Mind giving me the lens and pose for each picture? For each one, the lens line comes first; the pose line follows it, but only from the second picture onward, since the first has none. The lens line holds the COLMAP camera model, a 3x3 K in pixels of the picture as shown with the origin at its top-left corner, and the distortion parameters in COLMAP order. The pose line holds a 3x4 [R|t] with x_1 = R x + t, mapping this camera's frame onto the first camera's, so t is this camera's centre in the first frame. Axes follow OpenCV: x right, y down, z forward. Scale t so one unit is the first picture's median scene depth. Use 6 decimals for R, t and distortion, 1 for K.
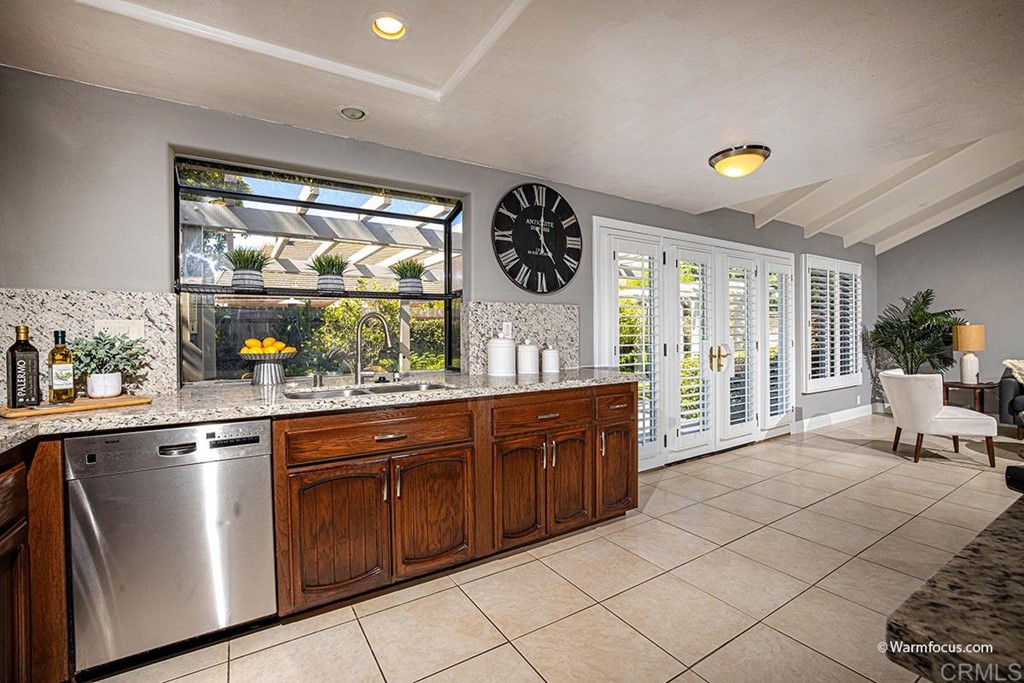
lens RADIAL K [[441.0, 0, 512.0], [0, 441.0, 341.5], [0, 0, 1]] dist [-0.027726, 0.000653]
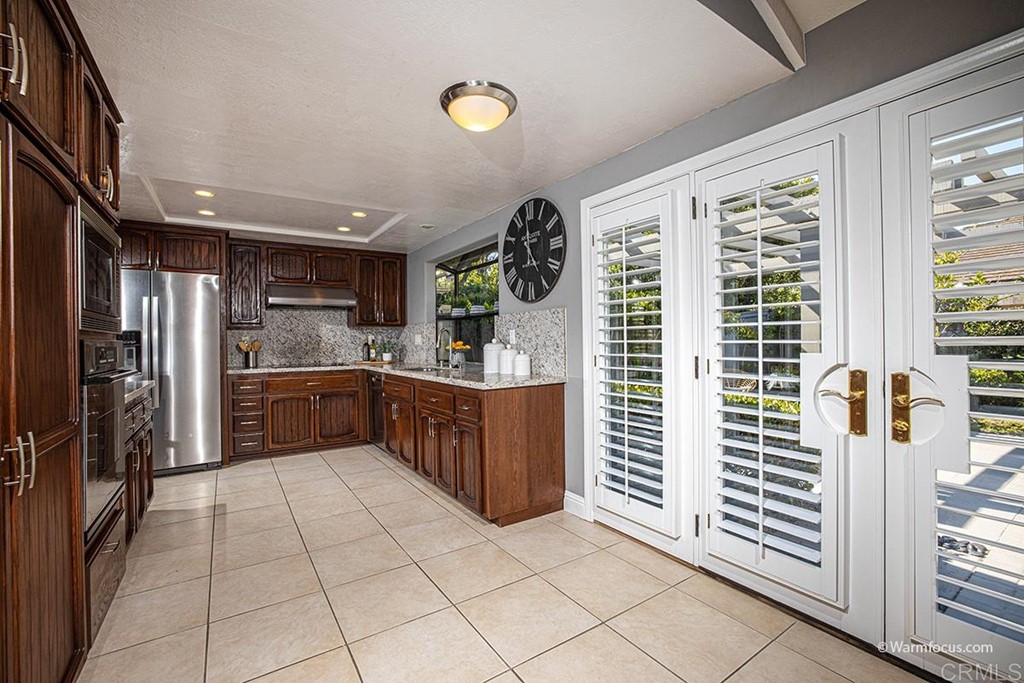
lens RADIAL K [[441.0, 0, 512.0], [0, 441.0, 341.5], [0, 0, 1]] dist [-0.027726, 0.000653]
pose [[0.026005, 0.010277, -0.999609, 1.125728], [-0.004352, 0.999939, 0.010167, -0.023217], [0.999652, 0.004086, 0.026048, 0.920275]]
